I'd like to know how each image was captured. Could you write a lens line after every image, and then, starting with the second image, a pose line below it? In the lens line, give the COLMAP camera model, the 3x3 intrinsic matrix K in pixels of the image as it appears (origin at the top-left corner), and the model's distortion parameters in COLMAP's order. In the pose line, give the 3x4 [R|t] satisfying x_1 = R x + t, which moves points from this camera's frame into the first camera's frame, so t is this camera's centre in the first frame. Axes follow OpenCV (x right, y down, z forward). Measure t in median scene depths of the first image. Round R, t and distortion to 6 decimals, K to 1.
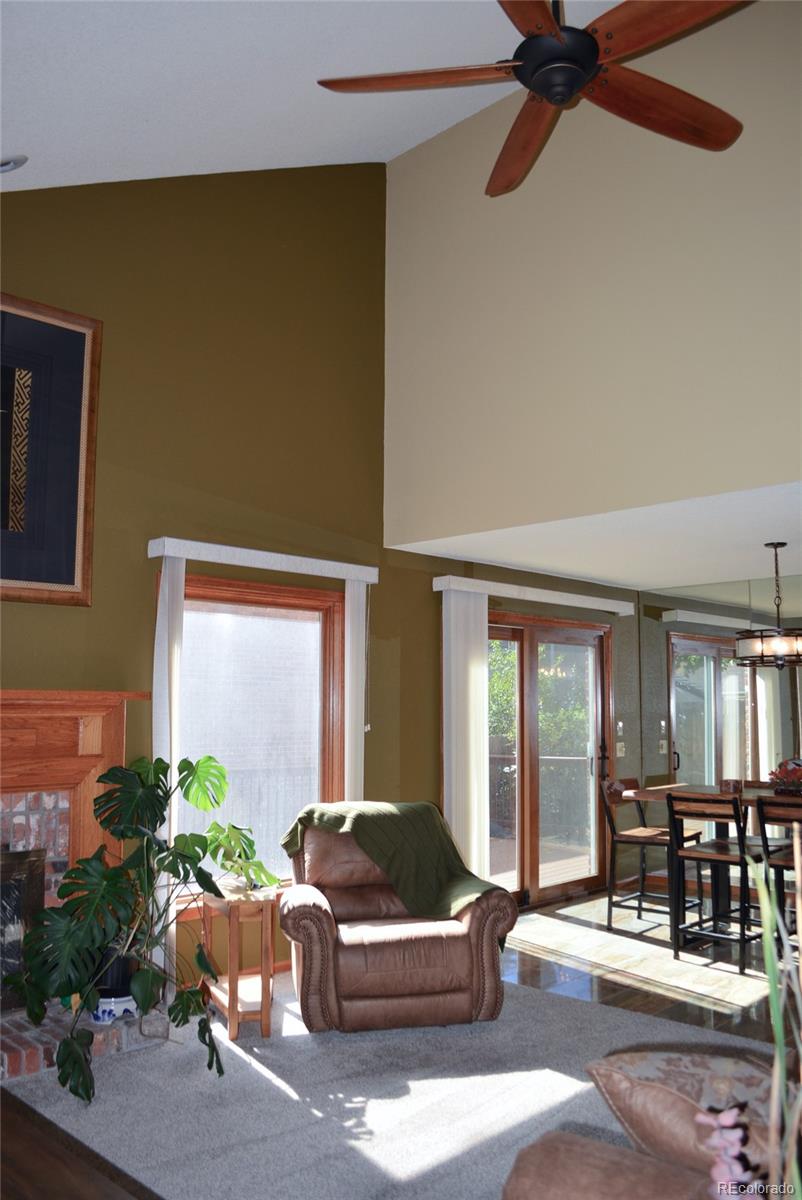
lens RADIAL K [[913.5, 0, 407.6], [0, 913.5, 622.8], [0, 0, 1]] dist [-0.077738, -0.000808]
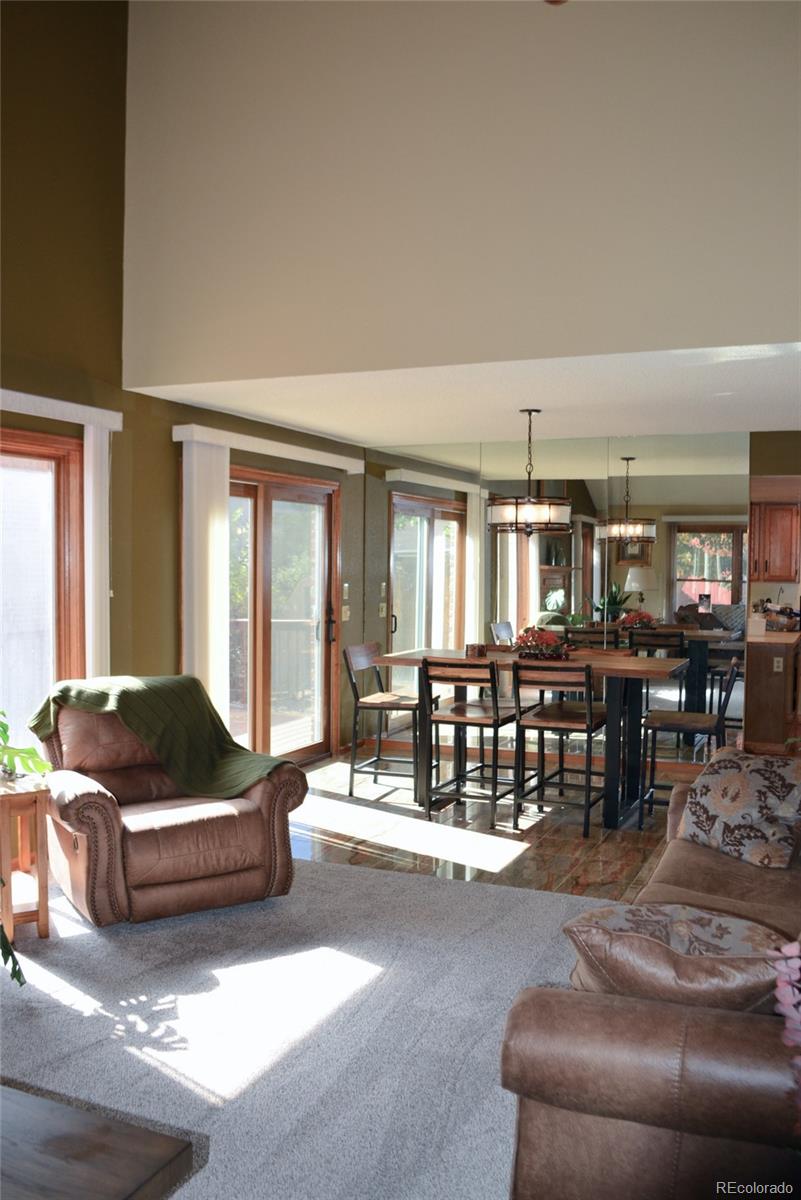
lens RADIAL K [[985.2, 0, 406.9], [0, 985.2, 617.7], [0, 0, 1]] dist [-0.081178, 0.010854]
pose [[0.935576, -0.012211, 0.352914, -0.124760], [-0.040086, 0.989269, 0.140497, -0.008971], [-0.350842, -0.145592, 0.925047, 0.010535]]
